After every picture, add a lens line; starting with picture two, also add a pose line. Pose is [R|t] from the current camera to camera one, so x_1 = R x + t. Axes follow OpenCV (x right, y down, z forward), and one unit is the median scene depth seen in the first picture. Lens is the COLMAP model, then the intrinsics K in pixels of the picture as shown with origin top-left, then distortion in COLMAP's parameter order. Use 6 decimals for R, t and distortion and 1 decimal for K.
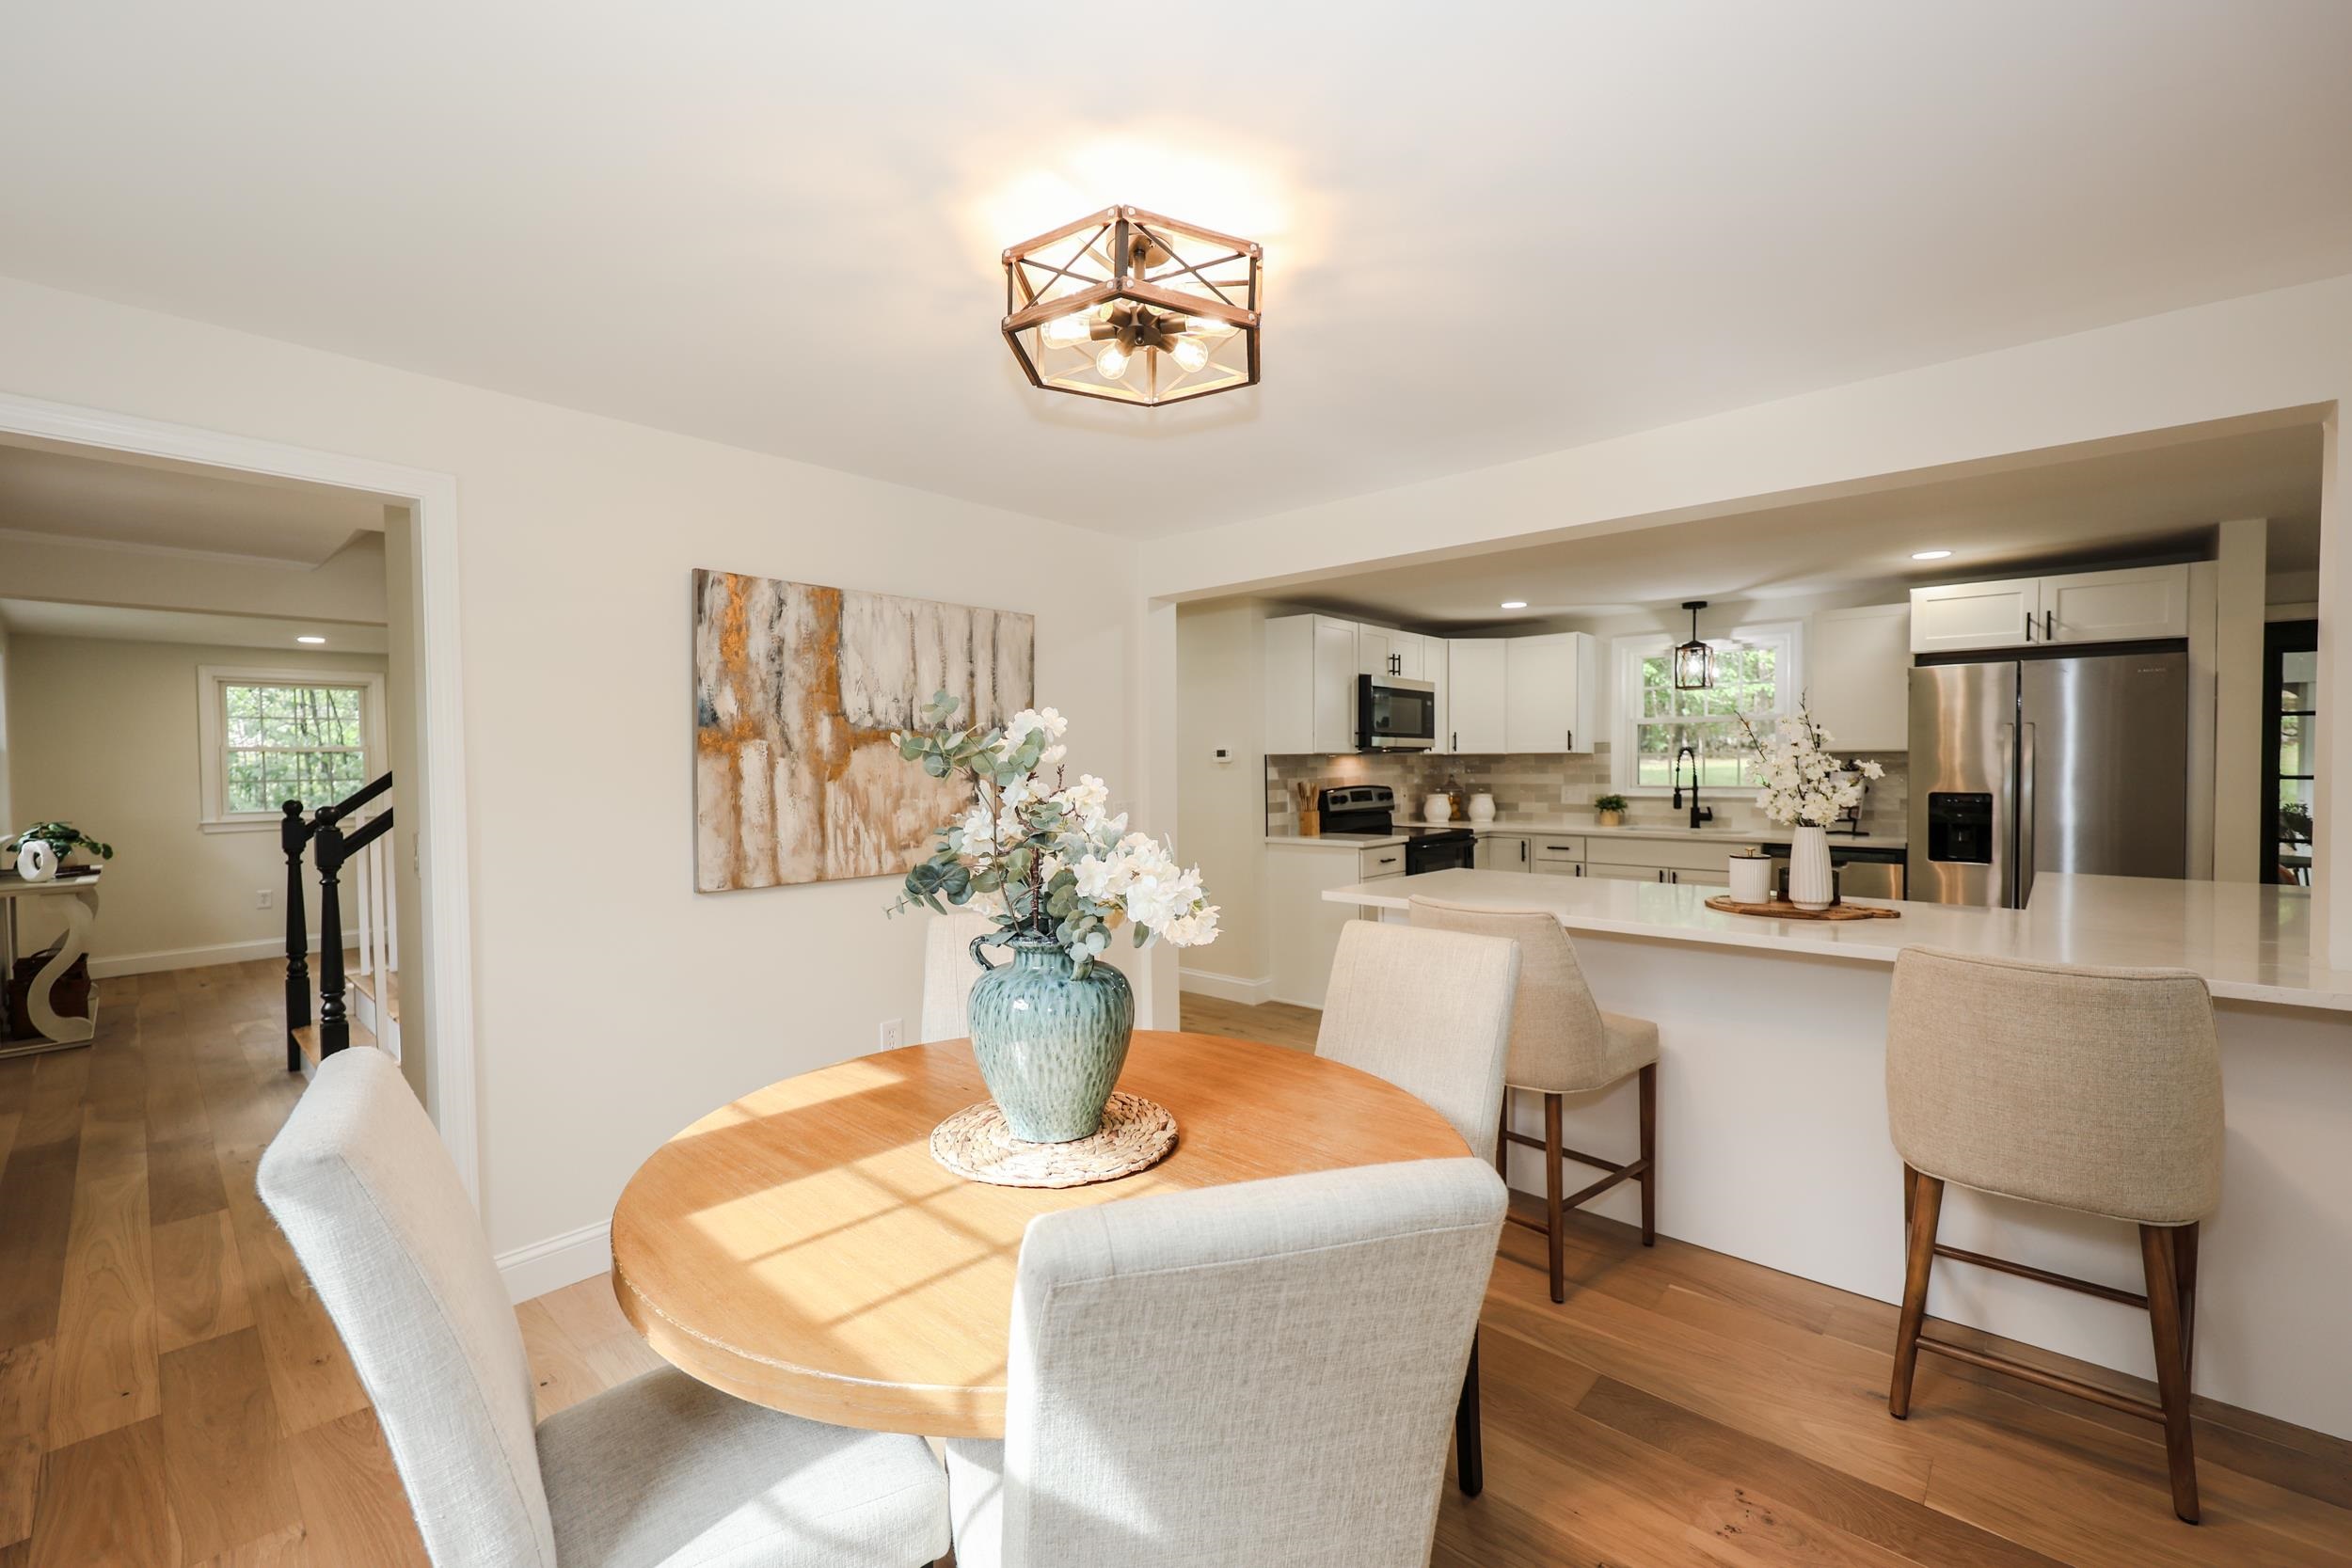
lens RADIAL K [[1014.1, 0, 1209.7], [0, 1014.1, 767.1], [0, 0, 1]] dist [0.004623, 0.000002]
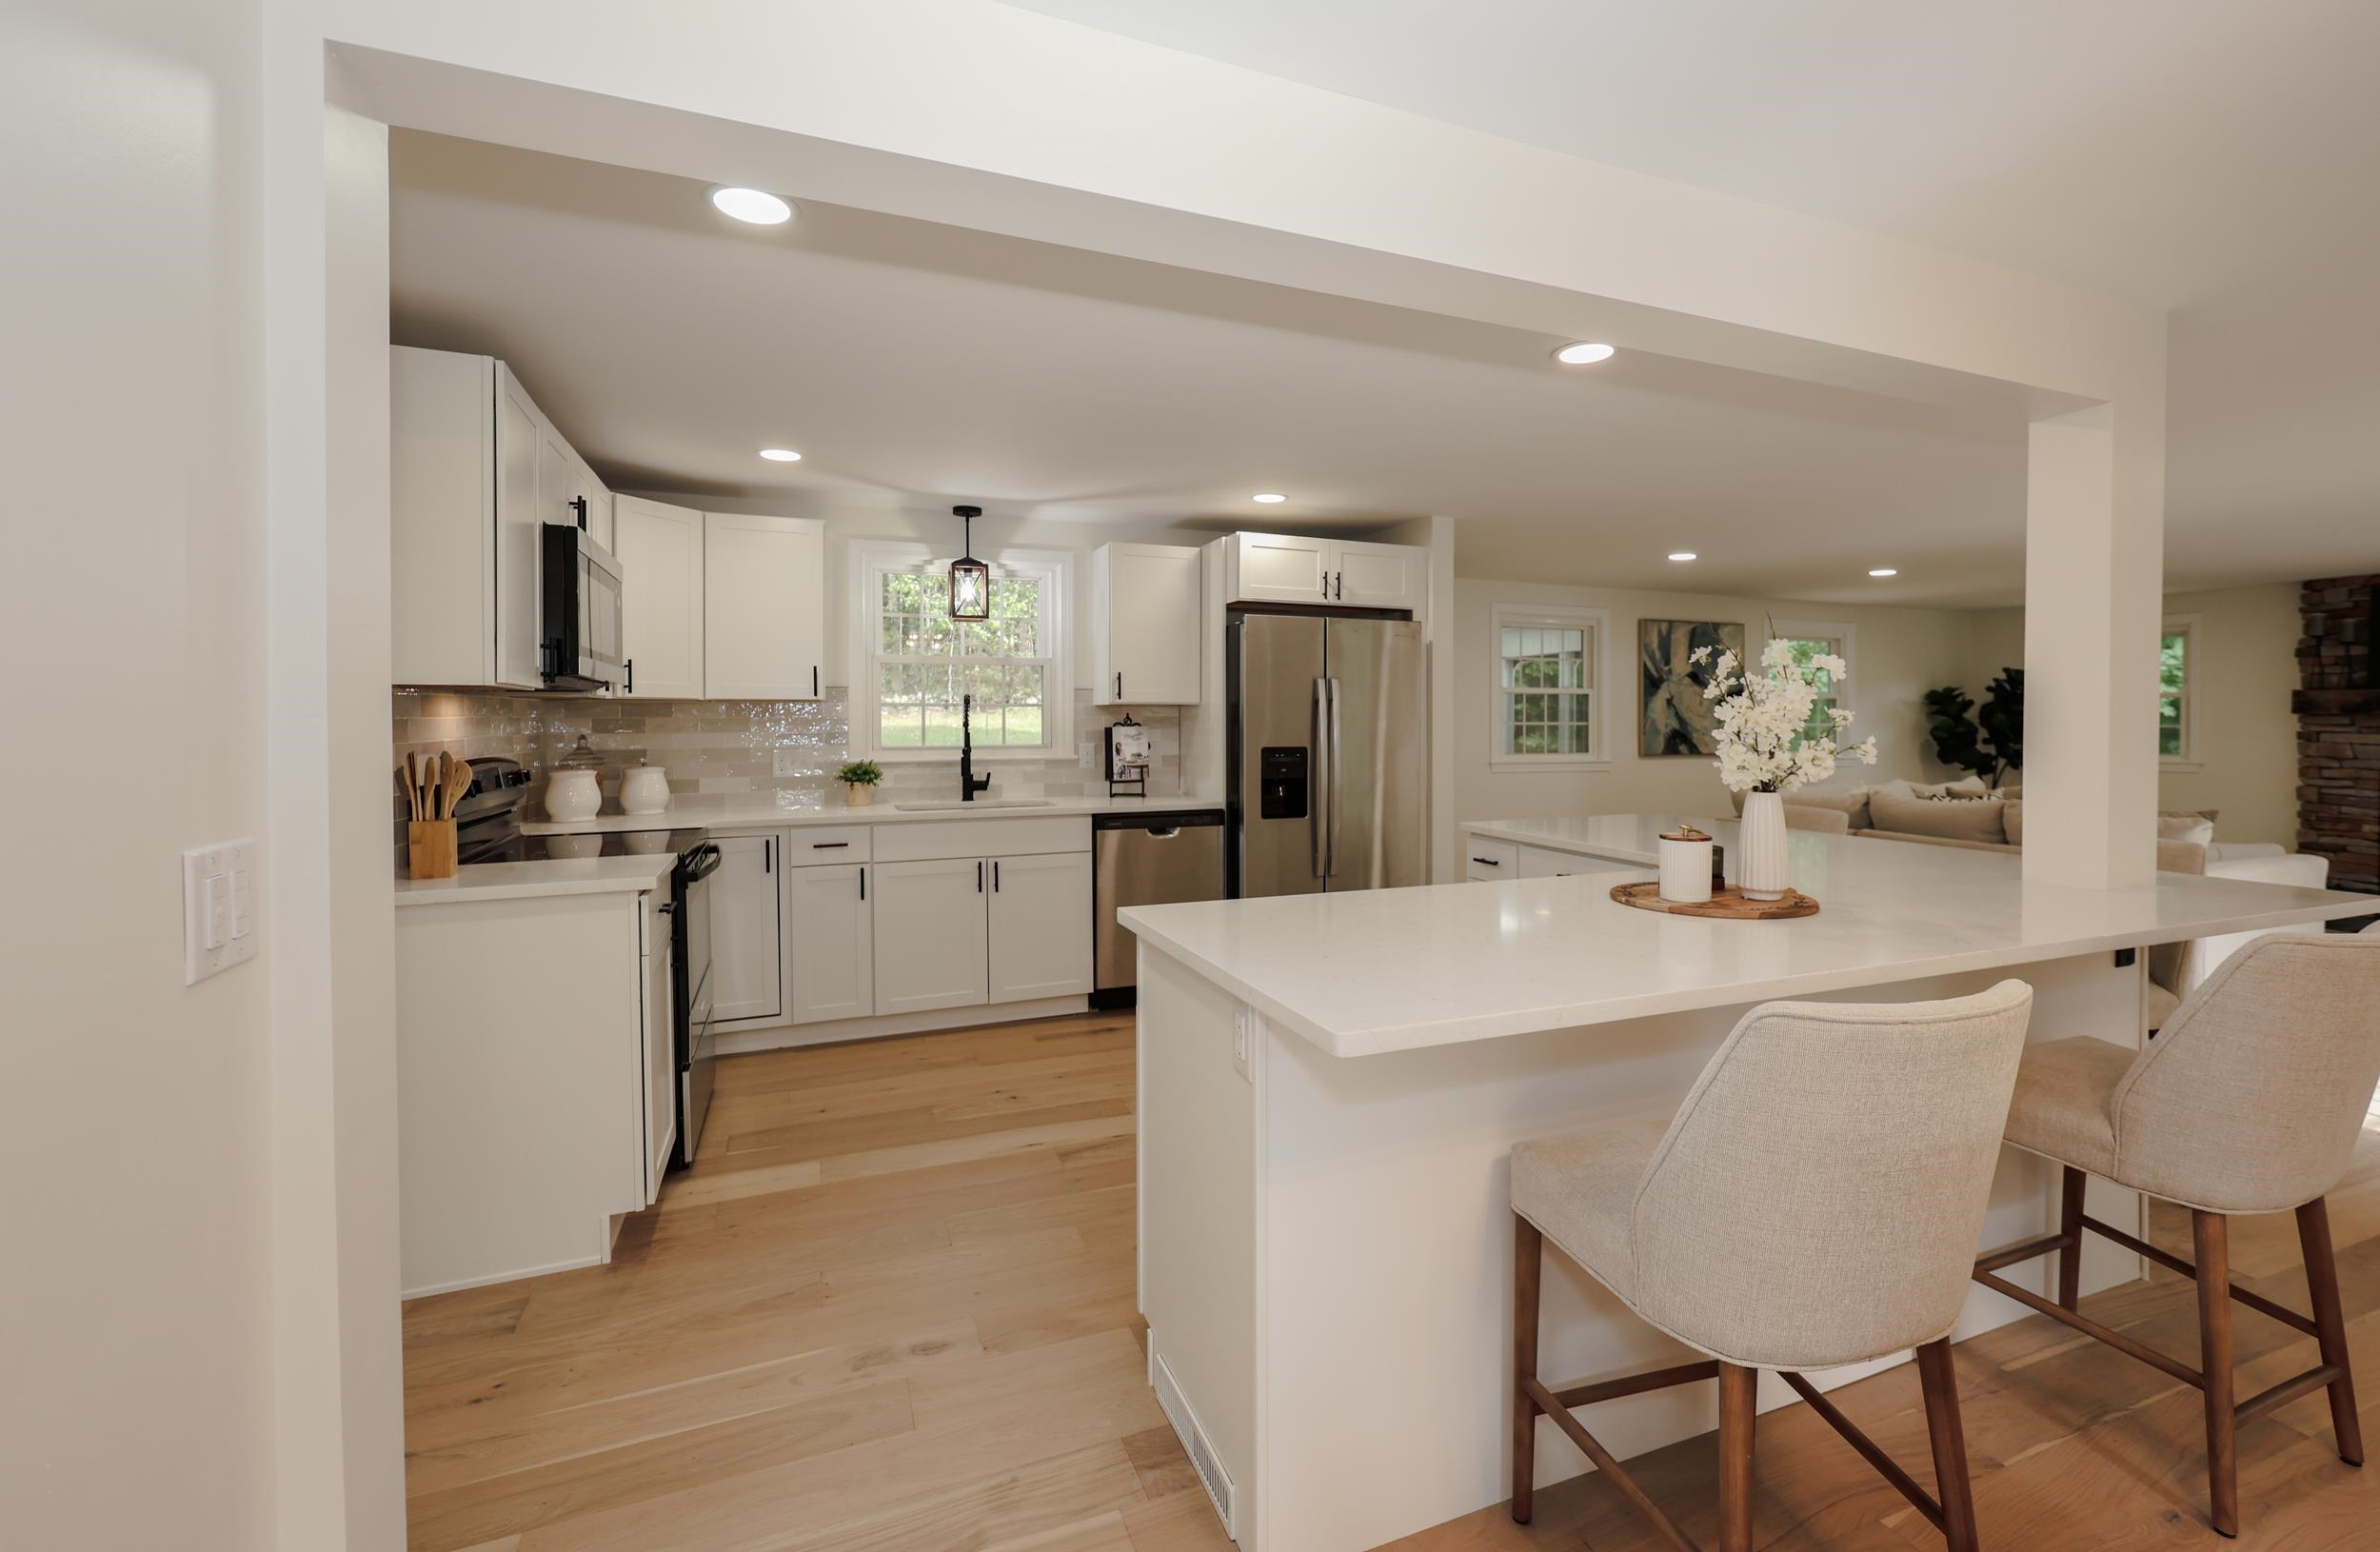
lens RADIAL K [[1023.6, 0, 1205.8], [0, 1023.6, 733.3], [0, 0, 1]] dist [0.001068, 0.000427]
pose [[0.434530, -0.007276, 0.900628, -0.143310], [0.001836, 0.999972, 0.007193, 0.003550], [-0.900656, -0.001472, 0.434531, 0.502515]]
